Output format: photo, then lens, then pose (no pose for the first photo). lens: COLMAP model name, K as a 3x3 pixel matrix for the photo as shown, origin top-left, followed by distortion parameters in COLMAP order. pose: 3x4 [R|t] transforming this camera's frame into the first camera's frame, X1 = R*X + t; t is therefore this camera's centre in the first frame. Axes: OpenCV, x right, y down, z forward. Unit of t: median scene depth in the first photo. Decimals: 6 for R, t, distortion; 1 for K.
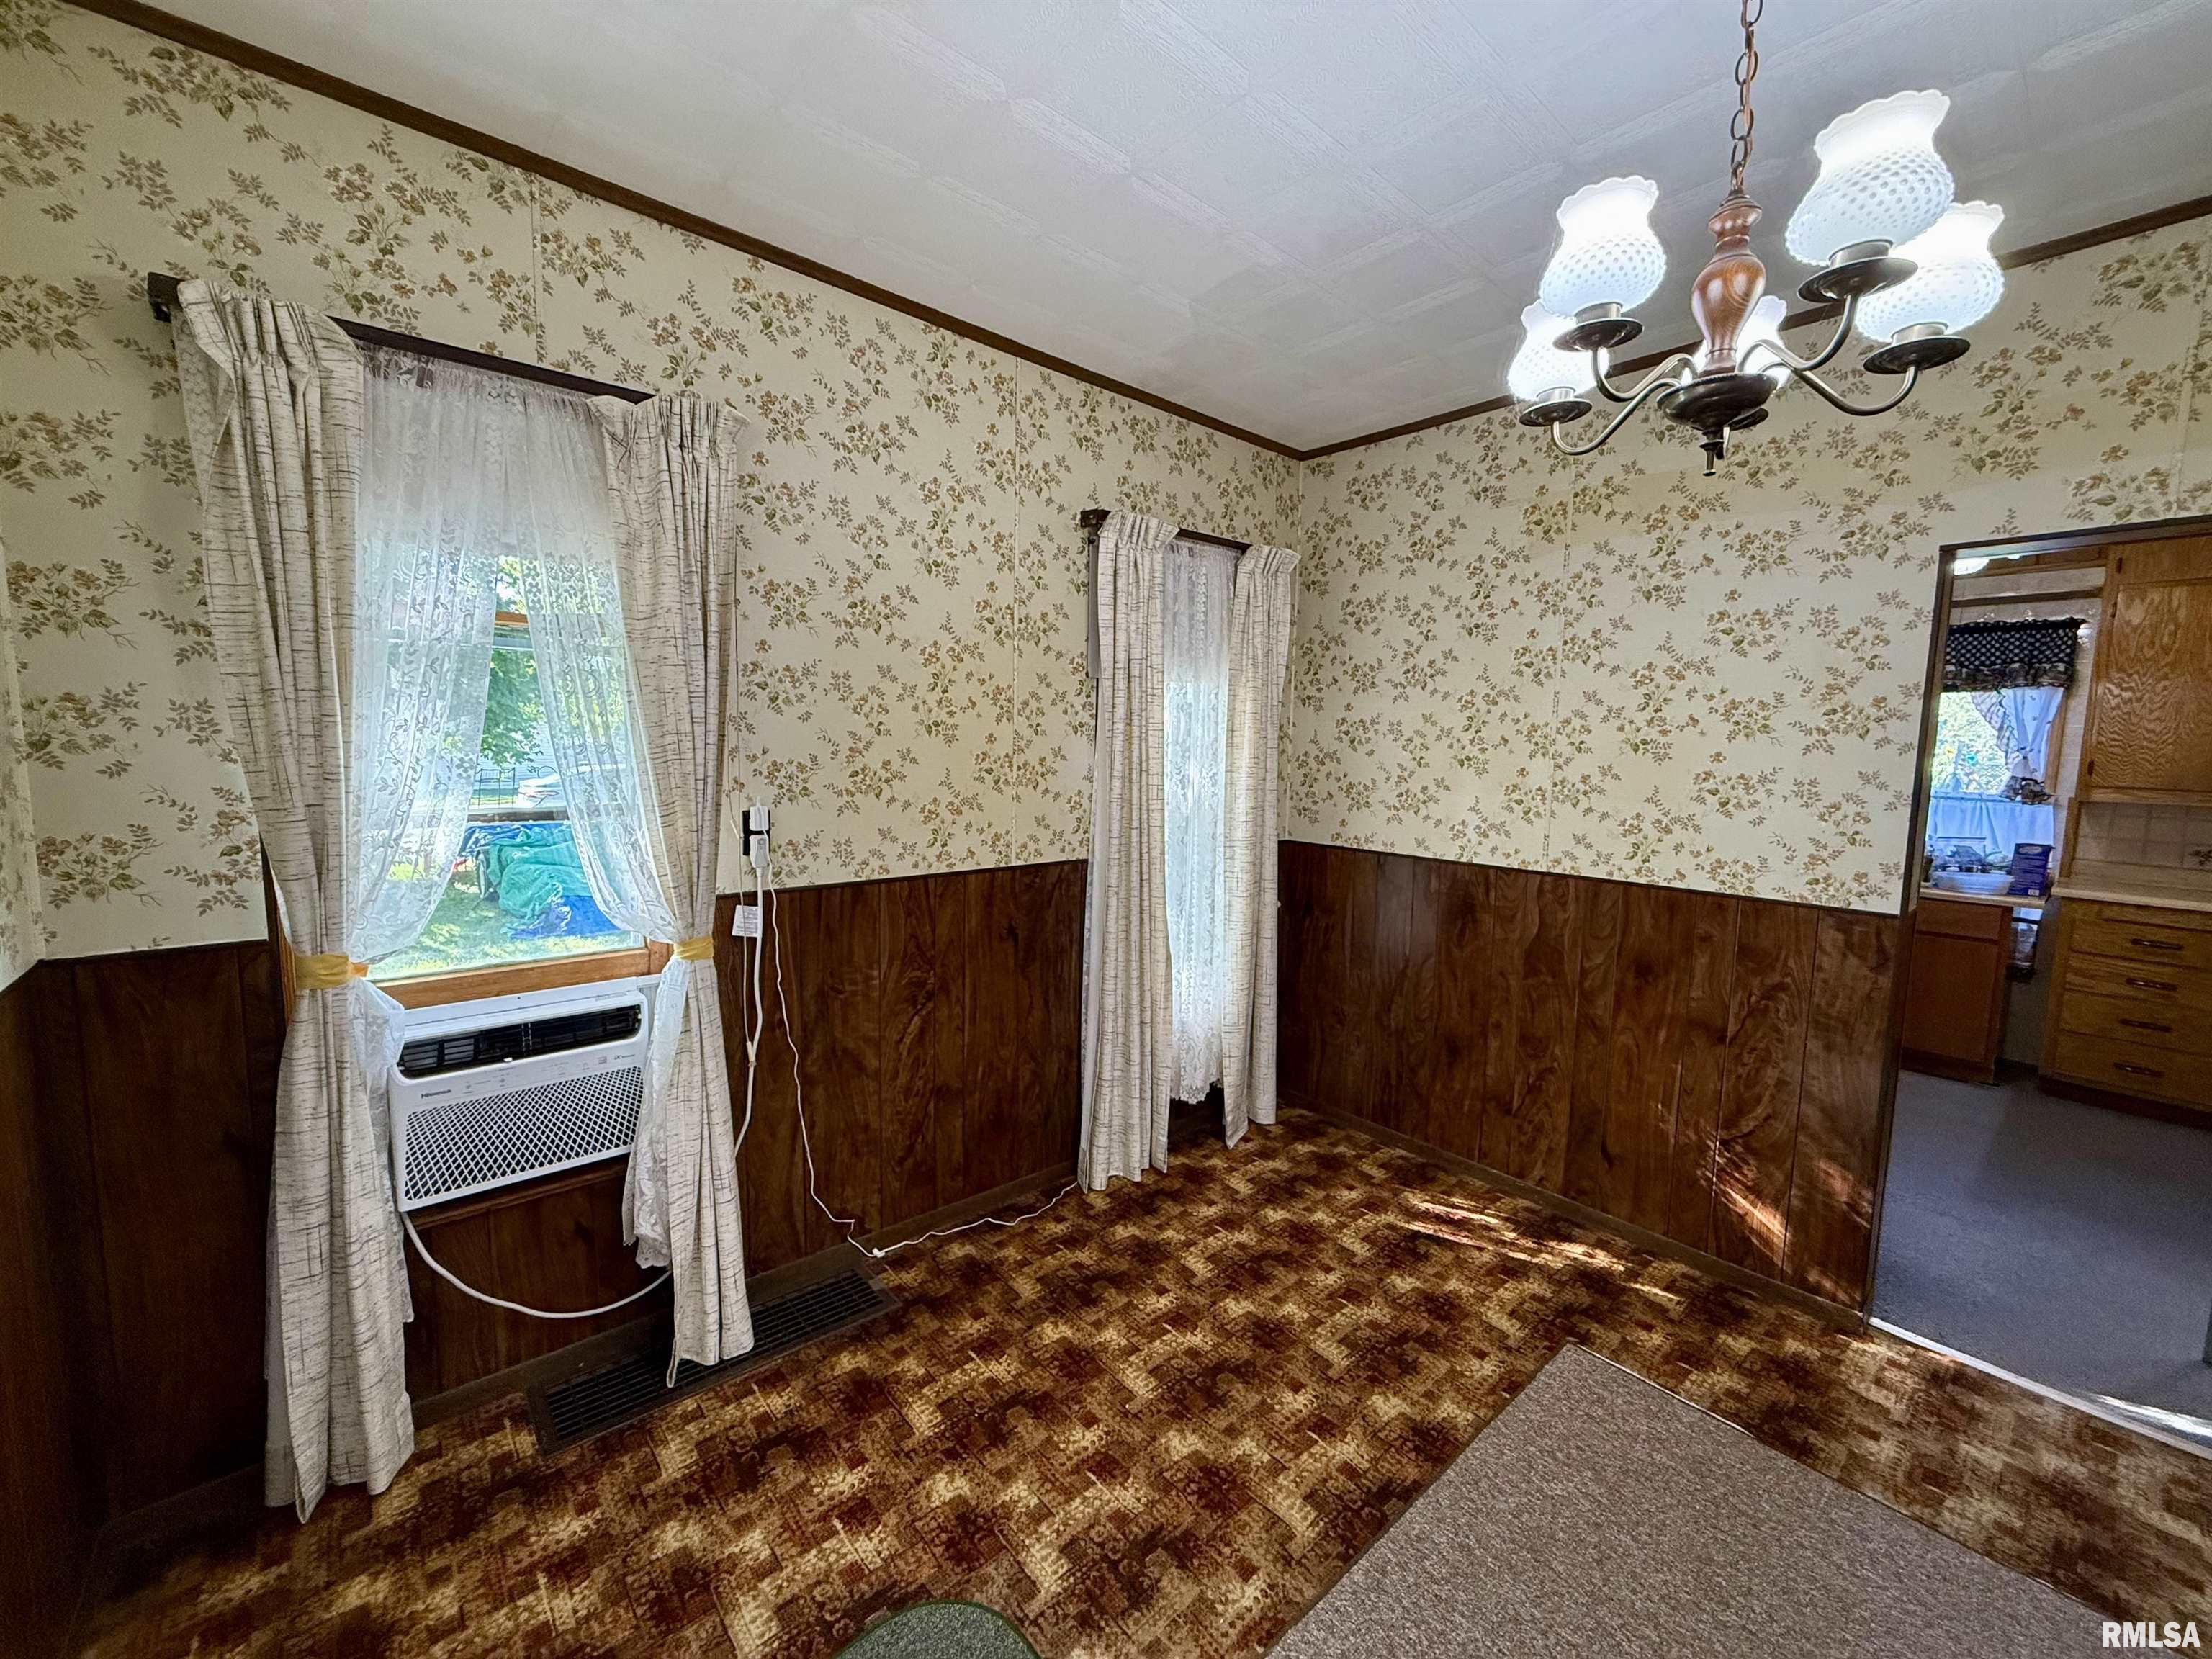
lens RADIAL K [[880.7, 0, 1099.9], [0, 880.7, 828.5], [0, 0, 1]] dist [0.001354, -0.000102]
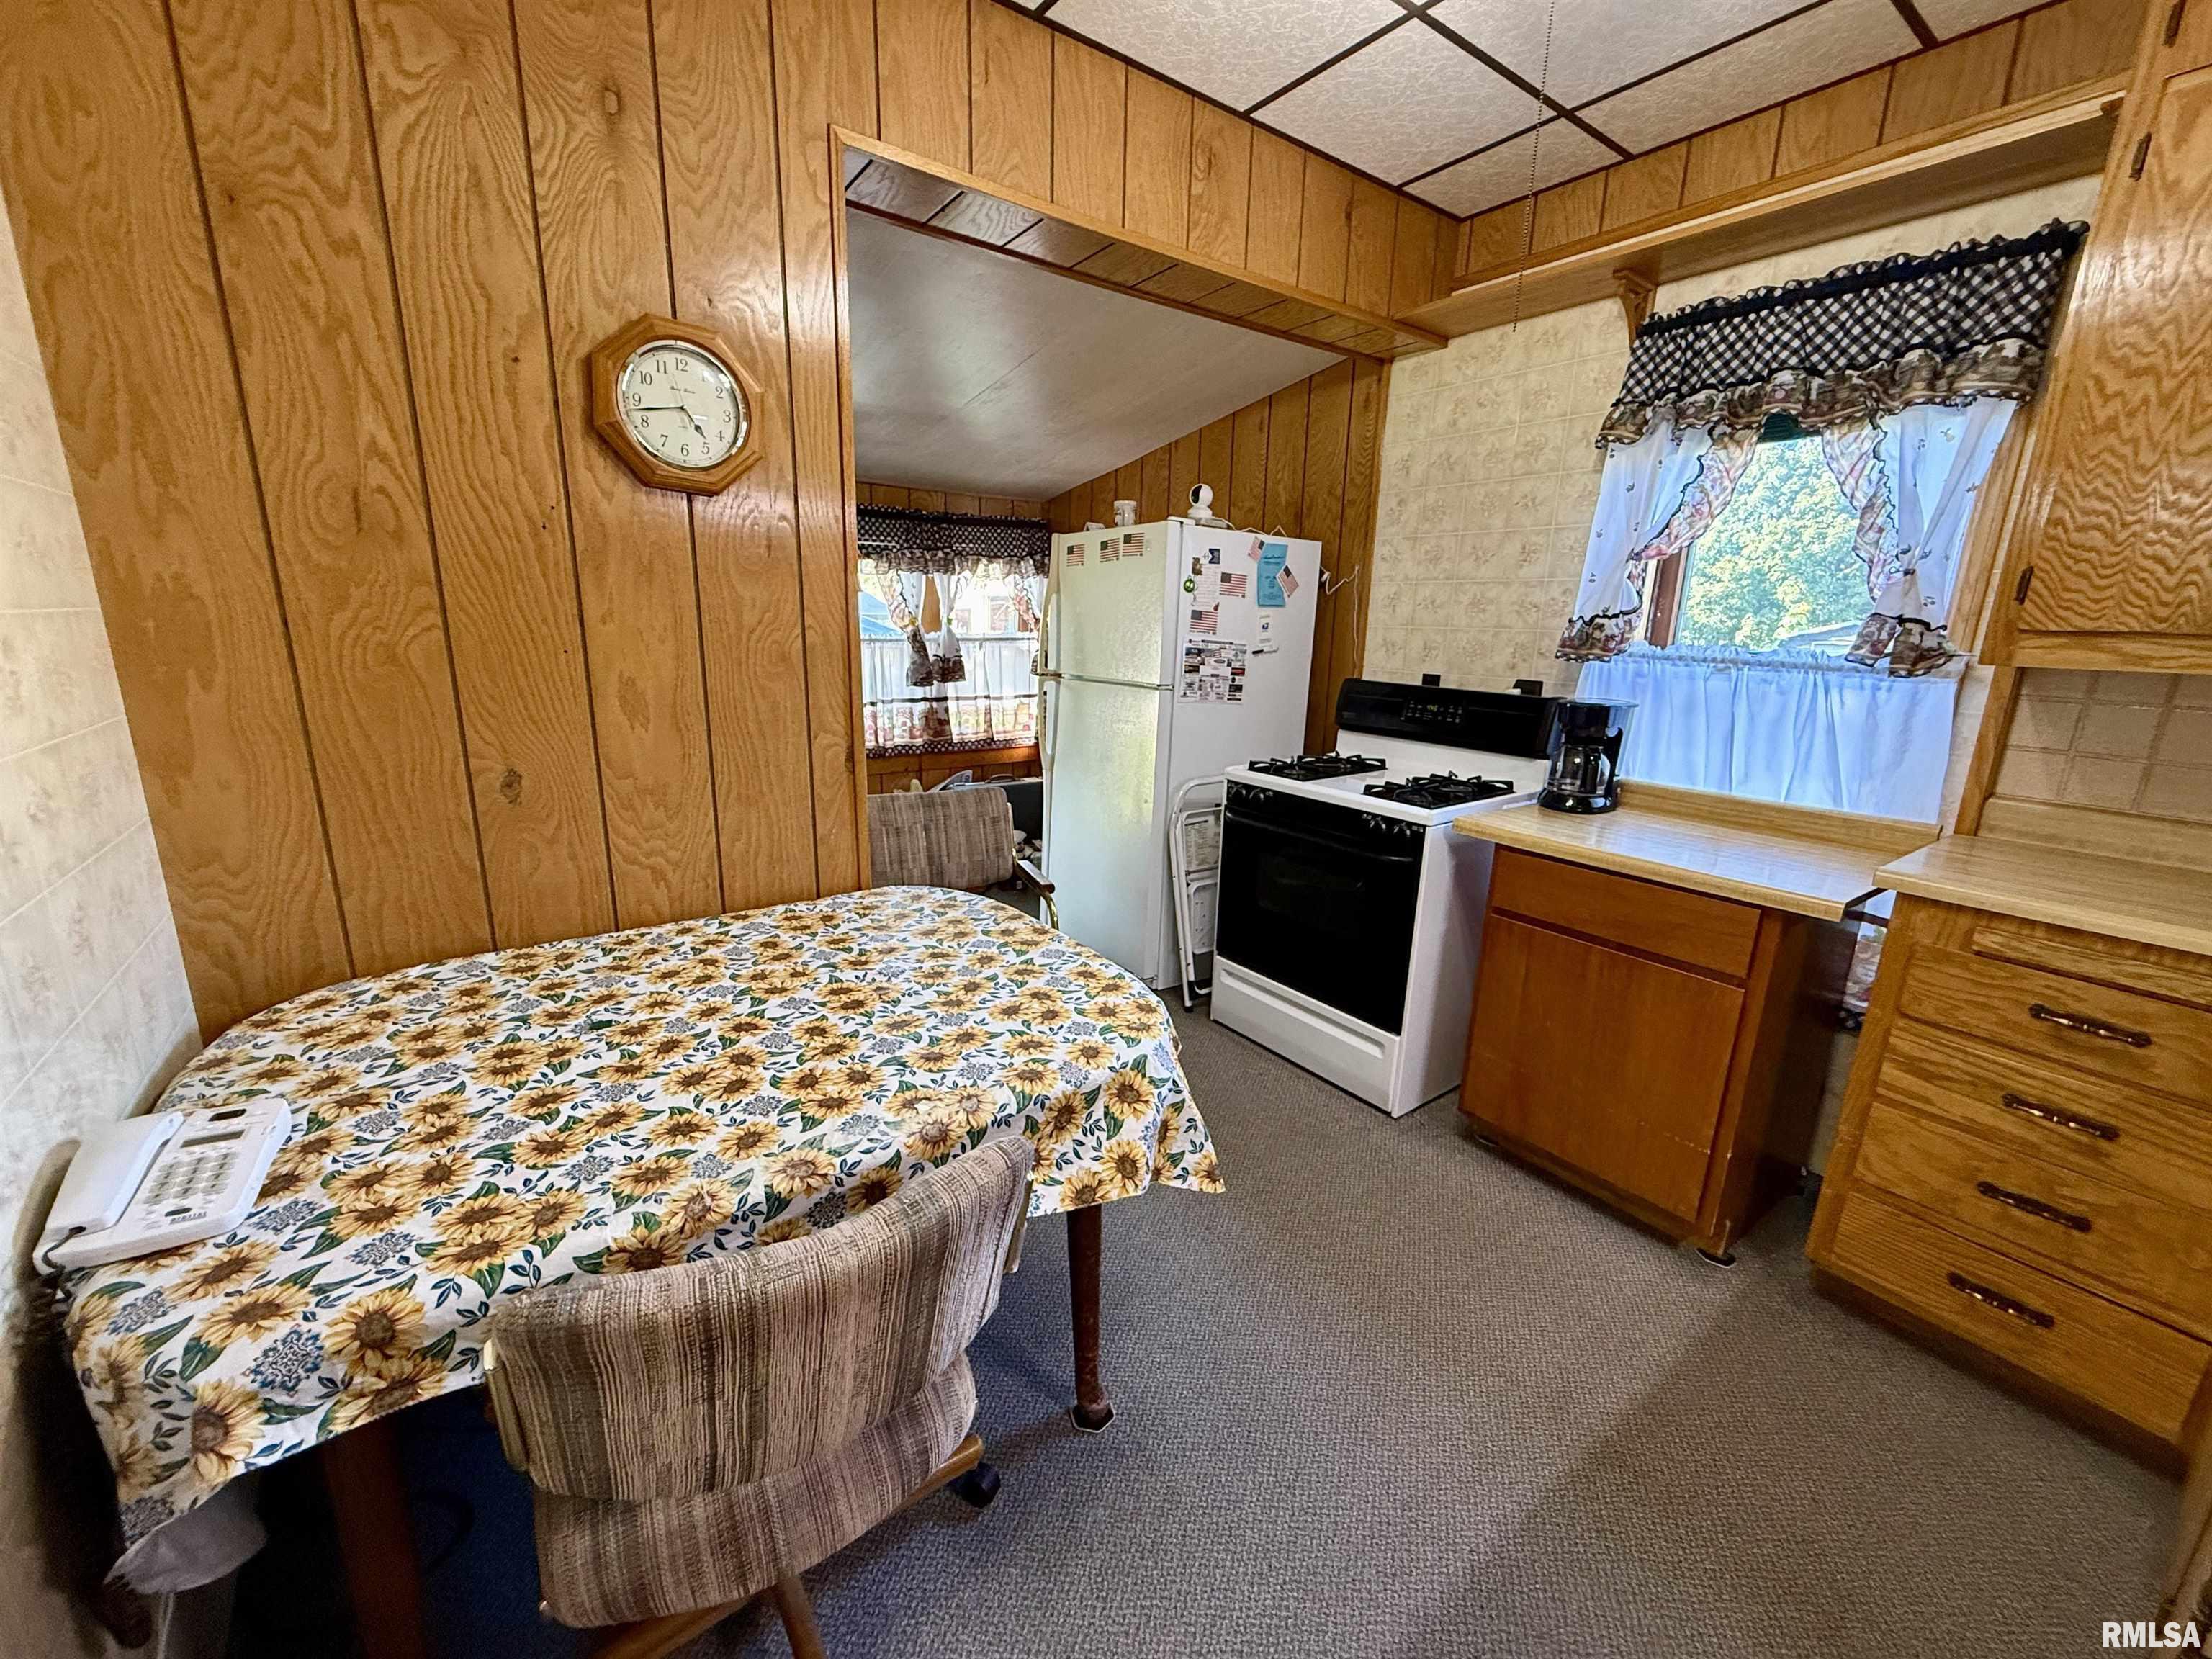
lens RADIAL K [[880.7, 0, 1105.3], [0, 880.7, 834.5], [0, 0, 1]] dist [0.001354, -0.000102]
pose [[0.995368, 0.024509, -0.092963, 0.693426], [-0.012129, 0.991246, 0.131467, -0.001441], [0.095371, -0.129731, 0.986952, 0.503385]]
